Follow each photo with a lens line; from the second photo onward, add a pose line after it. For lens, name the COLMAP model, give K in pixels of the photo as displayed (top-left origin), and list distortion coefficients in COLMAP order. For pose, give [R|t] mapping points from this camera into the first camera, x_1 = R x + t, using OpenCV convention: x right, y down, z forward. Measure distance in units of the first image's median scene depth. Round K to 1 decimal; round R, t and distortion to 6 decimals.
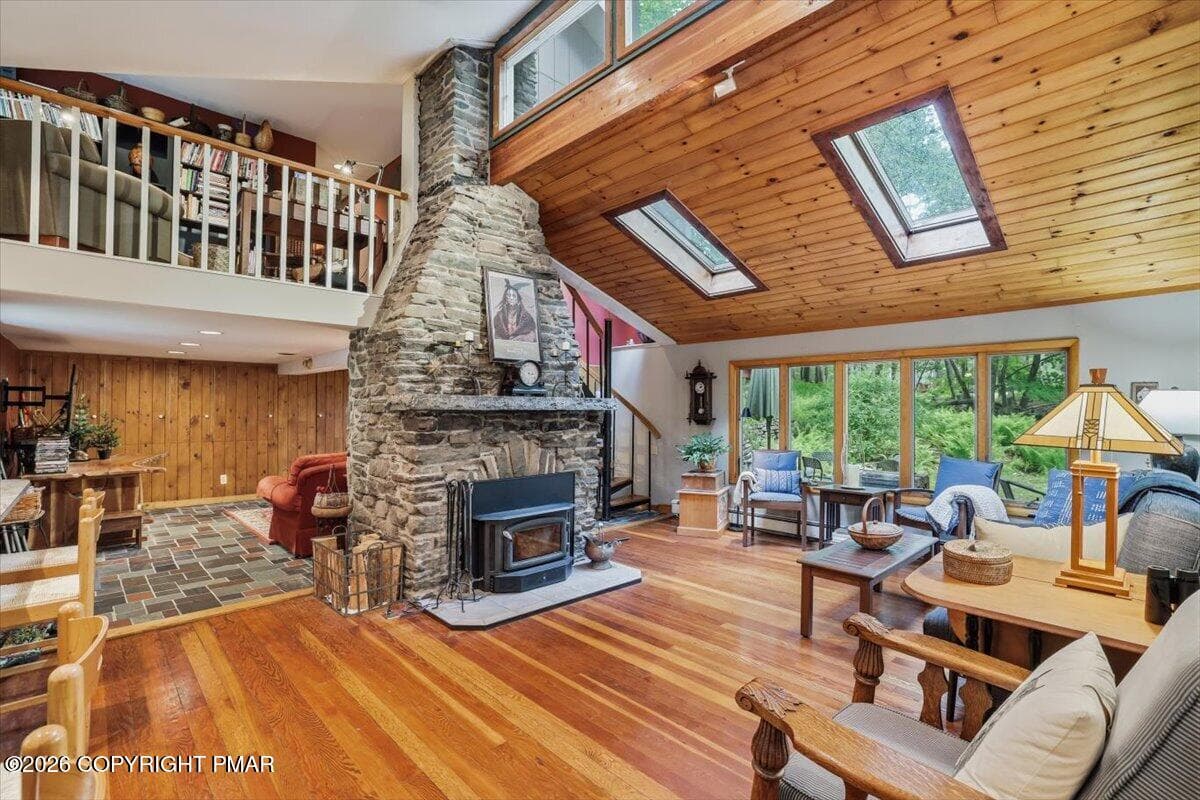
lens RADIAL K [[545.0, 0, 596.7], [0, 545.0, 394.9], [0, 0, 1]] dist [-0.017223, 0.001614]
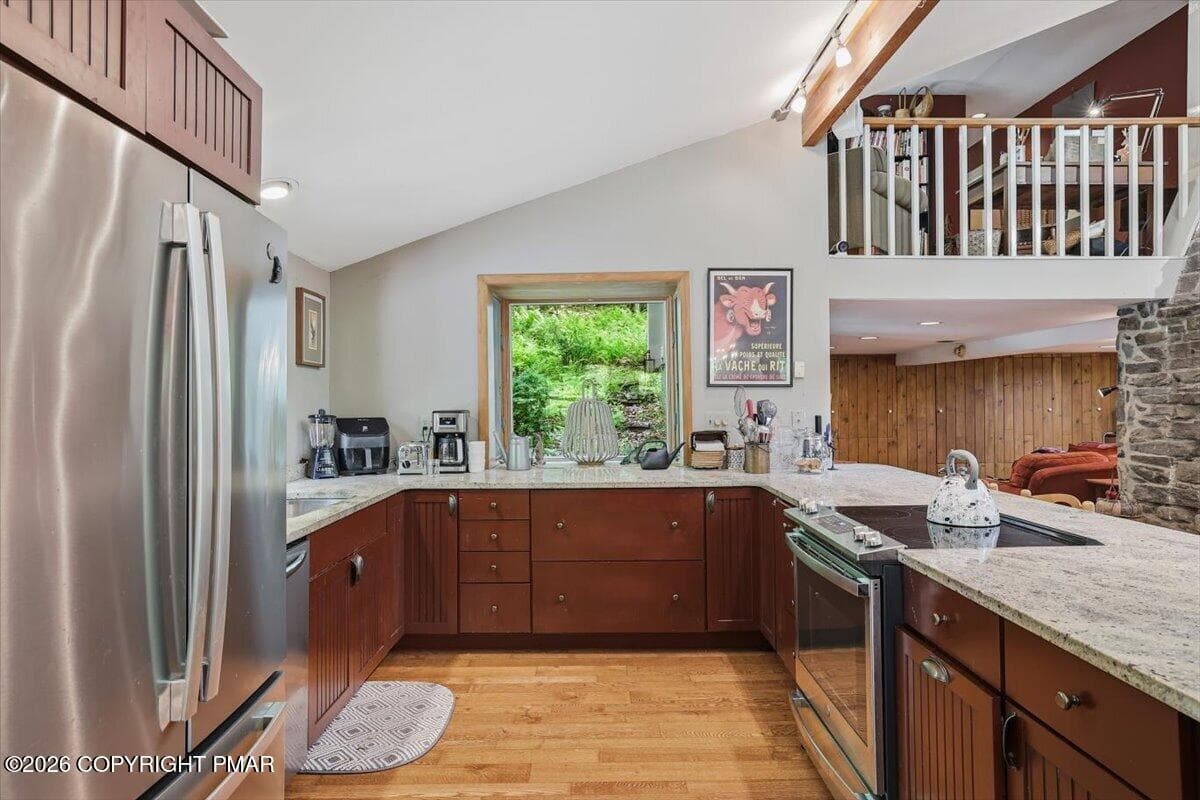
lens RADIAL K [[667.0, 0, 598.3], [0, 667.0, 404.8], [0, 0, 1]] dist [-0.016992, -0.000935]
pose [[0.731273, -0.009782, -0.682015, -0.358773], [0.026908, 0.999533, 0.014516, -0.002859], [0.681554, -0.028967, 0.731194, -0.283863]]
